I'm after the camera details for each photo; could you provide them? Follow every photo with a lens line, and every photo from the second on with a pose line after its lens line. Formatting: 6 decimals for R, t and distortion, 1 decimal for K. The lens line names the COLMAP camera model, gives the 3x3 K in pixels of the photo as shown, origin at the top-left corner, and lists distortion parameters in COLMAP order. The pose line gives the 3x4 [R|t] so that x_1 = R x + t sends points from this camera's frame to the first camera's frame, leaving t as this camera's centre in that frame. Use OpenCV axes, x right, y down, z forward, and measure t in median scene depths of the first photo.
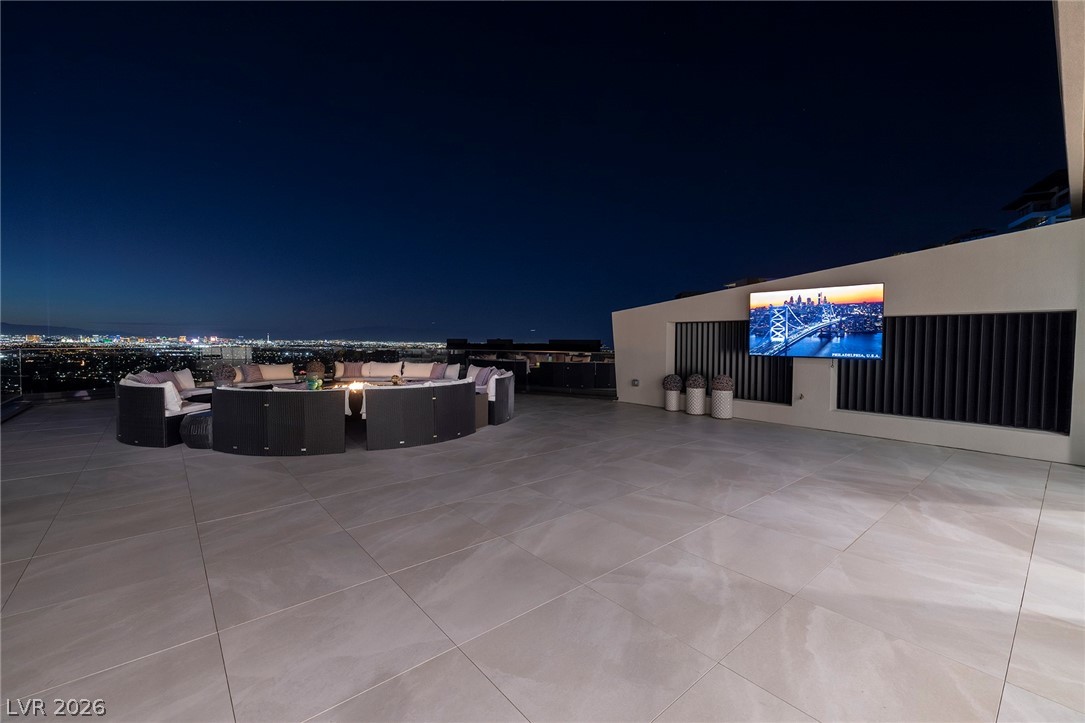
lens RADIAL K [[447.7, 0, 542.5], [0, 447.7, 361.5], [0, 0, 1]] dist [0.002525, 0.000356]
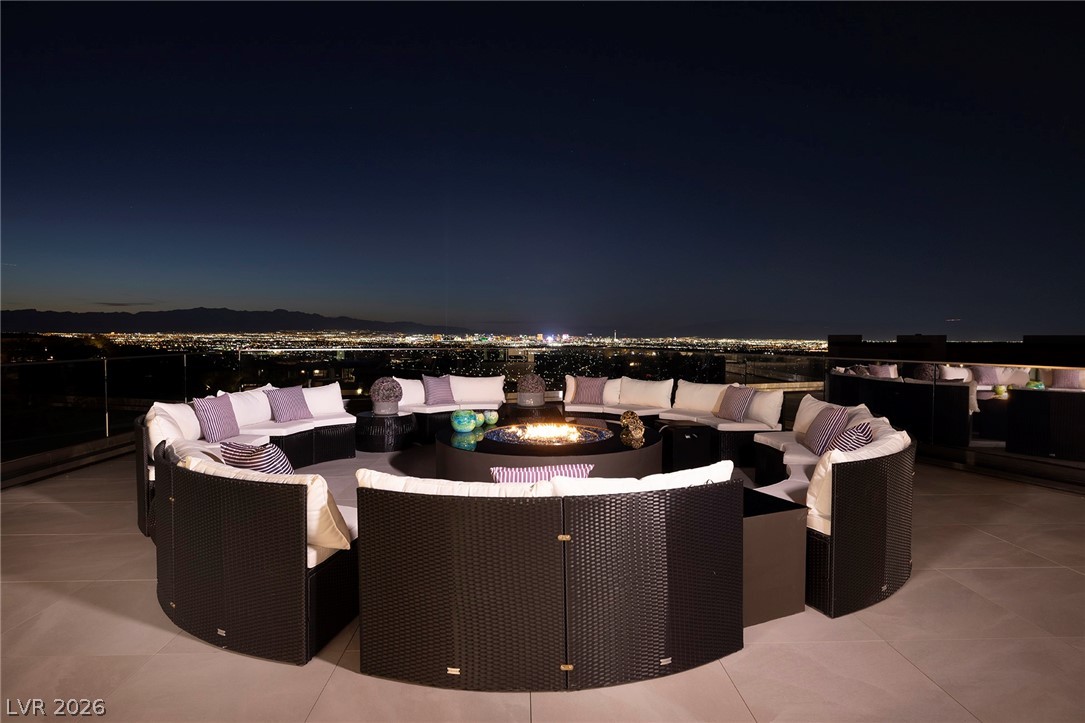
lens RADIAL K [[591.3, 0, 542.5], [0, 591.3, 361.5], [0, 0, 1]] dist [-0.026653, -0.000292]
pose [[0.782170, 0.020073, -0.622742, -0.010709], [-0.024184, 0.999706, 0.001849, -0.017453], [0.622596, 0.013615, 0.782425, 0.386940]]
